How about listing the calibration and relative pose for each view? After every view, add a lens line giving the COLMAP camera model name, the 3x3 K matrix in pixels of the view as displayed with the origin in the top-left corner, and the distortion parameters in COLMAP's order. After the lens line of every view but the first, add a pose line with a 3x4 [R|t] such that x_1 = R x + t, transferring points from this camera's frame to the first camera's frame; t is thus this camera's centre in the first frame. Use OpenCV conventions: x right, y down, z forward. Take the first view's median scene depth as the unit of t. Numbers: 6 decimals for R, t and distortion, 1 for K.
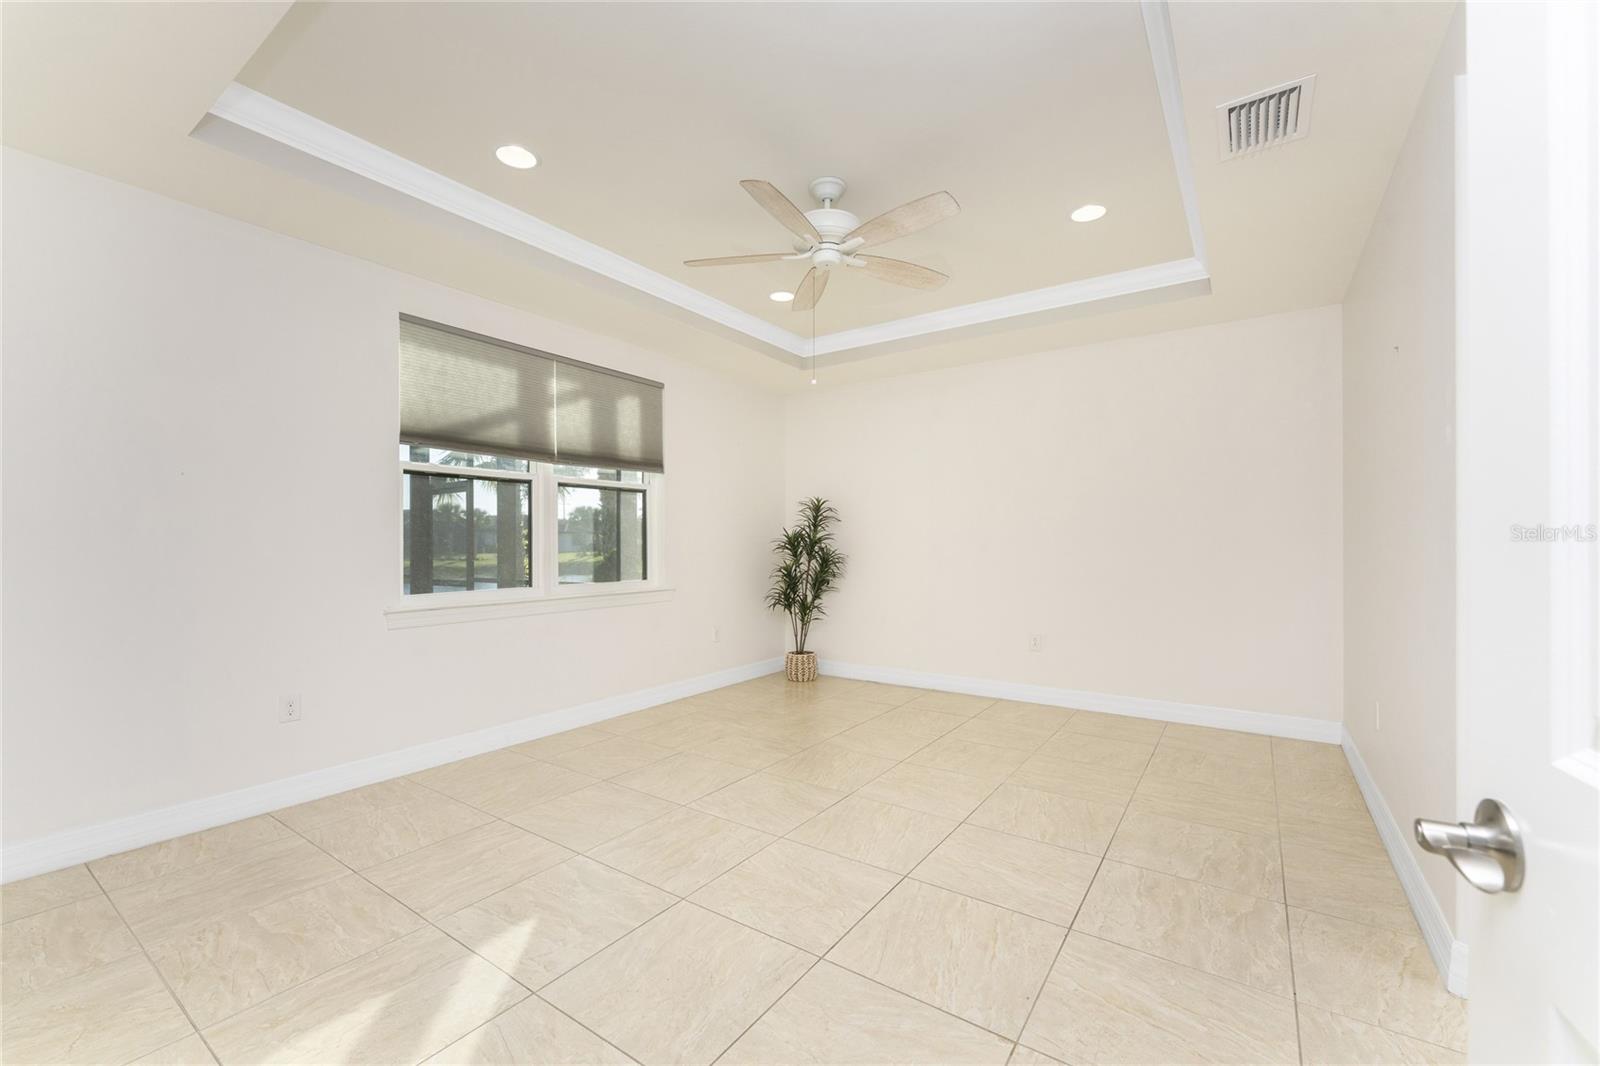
lens RADIAL K [[649.8, 0, 806.7], [0, 649.8, 544.4], [0, 0, 1]] dist [-0.002874, -0.000610]
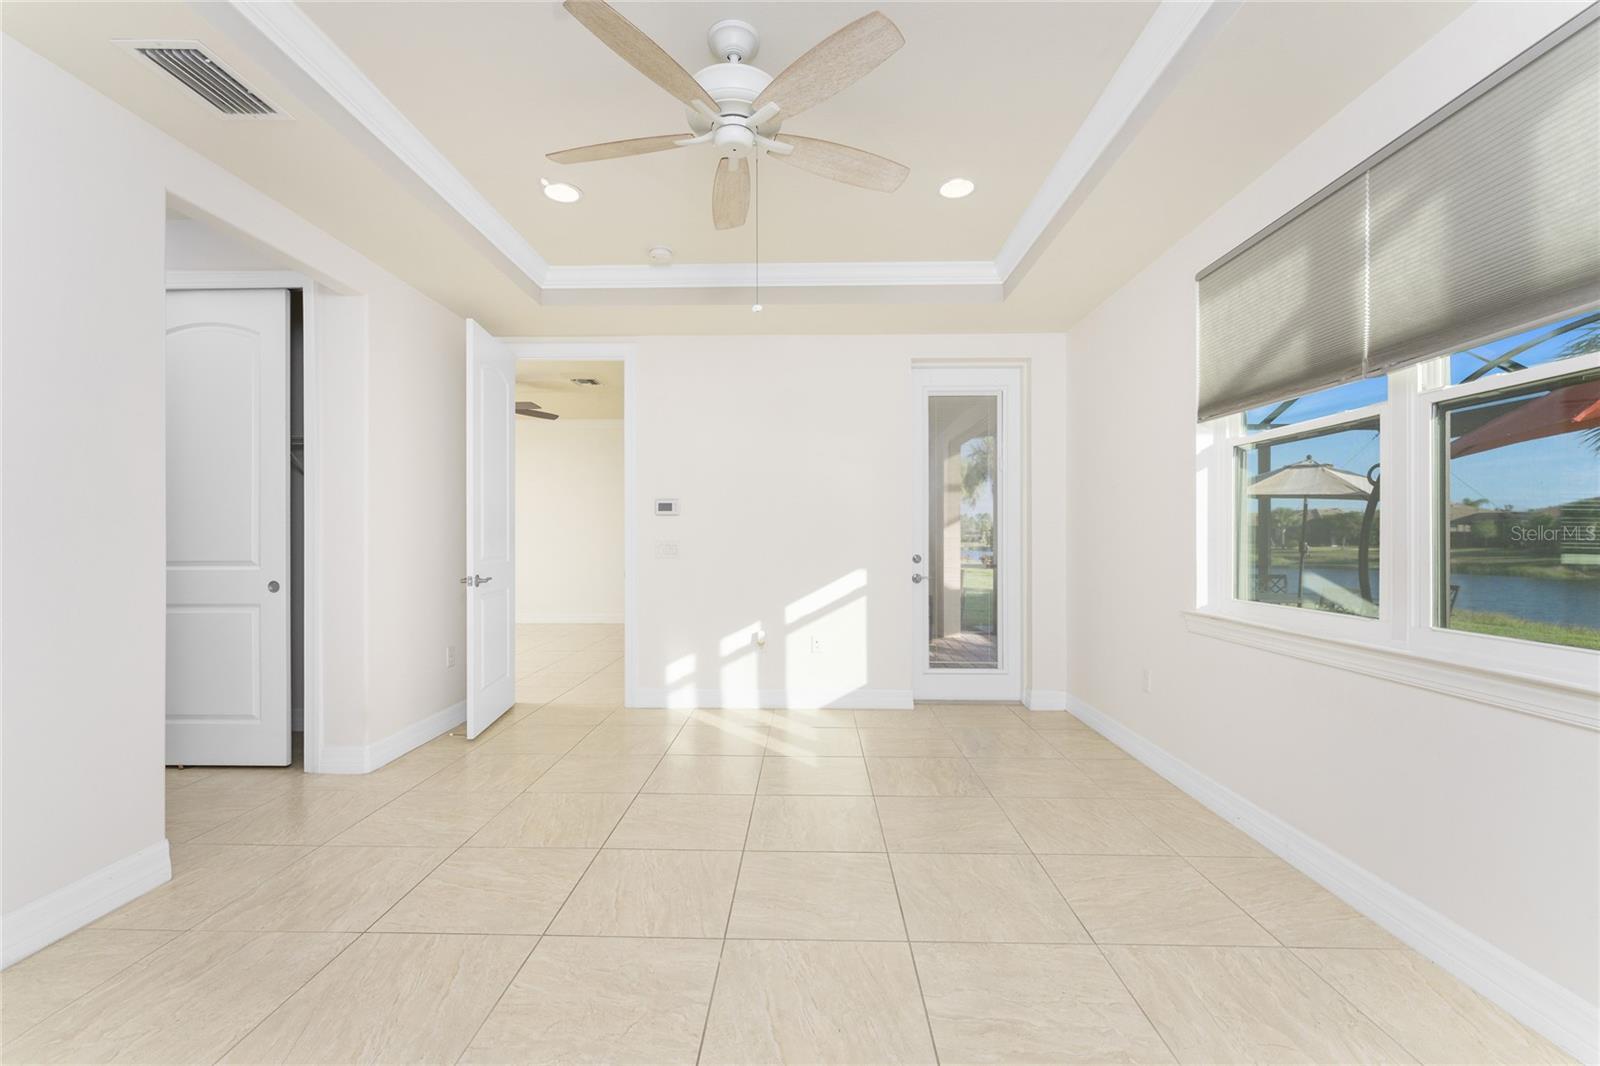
lens RADIAL K [[649.8, 0, 789.2], [0, 649.8, 526.4], [0, 0, 1]] dist [-0.002874, -0.000610]
pose [[-0.845050, 0.000126, -0.534687, 0.261250], [0.010027, 0.999828, -0.015613, -0.003540], [0.534593, -0.018555, -0.844906, 1.176893]]
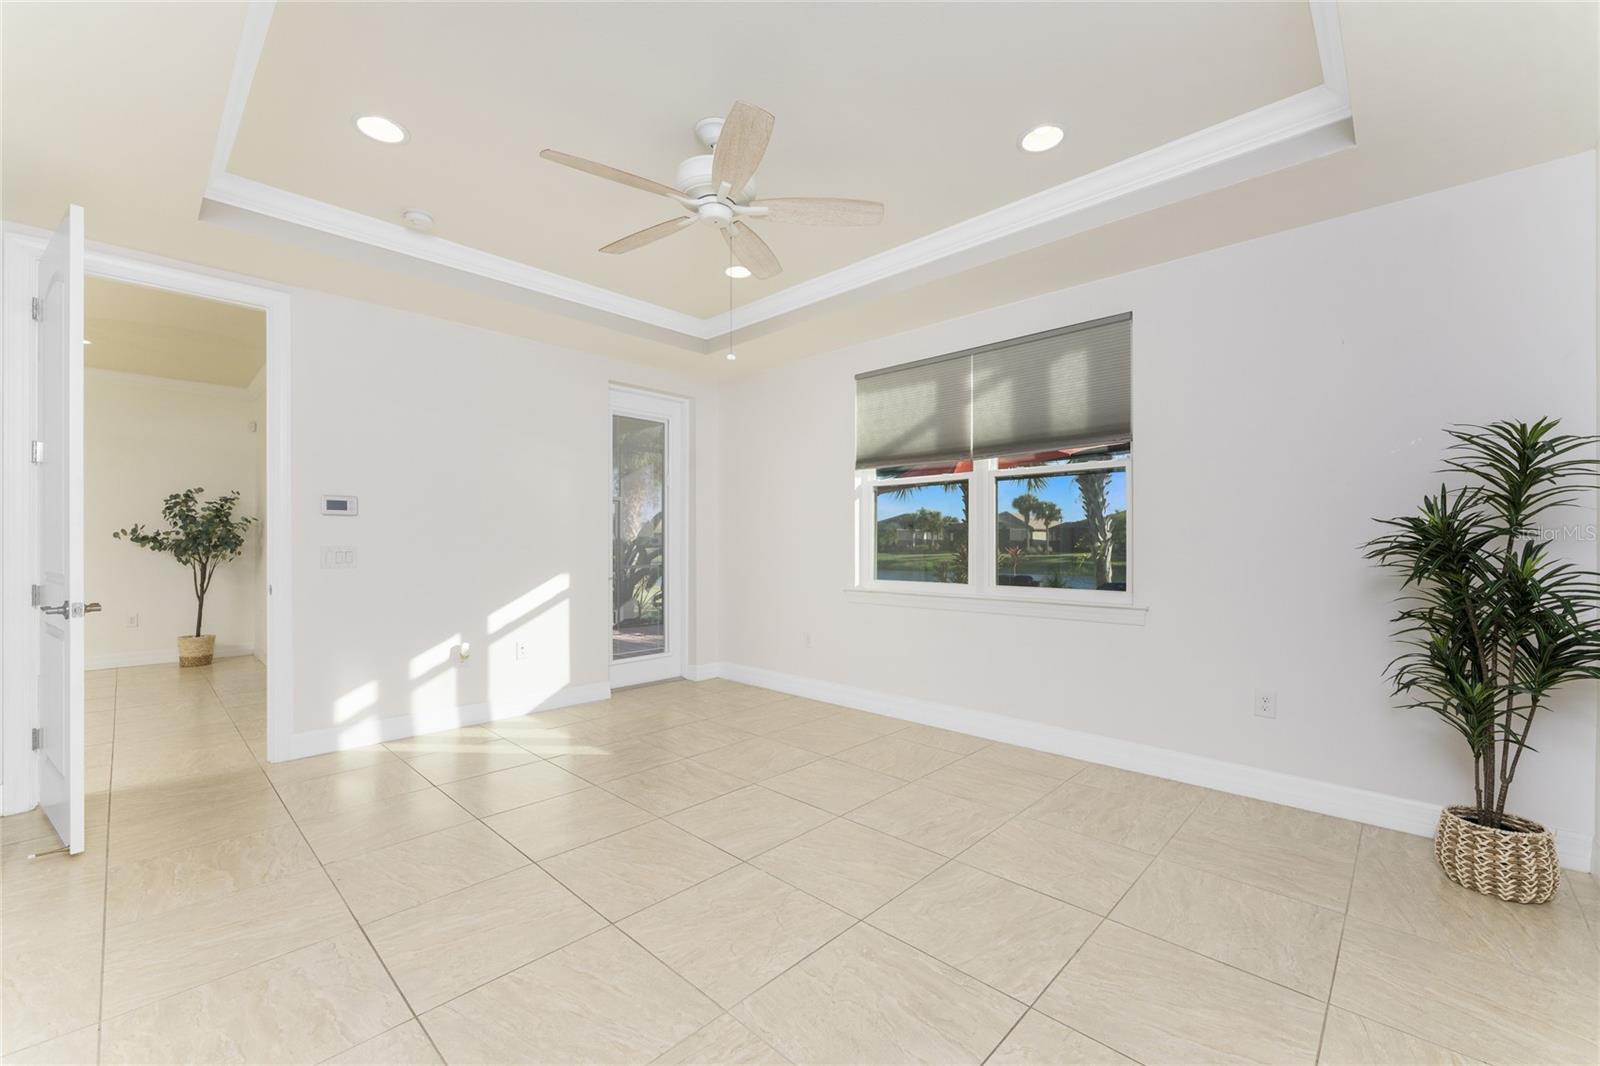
lens RADIAL K [[649.8, 0, 785.8], [0, 649.8, 536.2], [0, 0, 1]] dist [-0.002874, -0.000610]
pose [[-0.178158, -0.000713, -0.984002, 0.625729], [0.004936, 0.999987, -0.001619, -0.008388], [0.983990, -0.005145, -0.178152, 0.894005]]
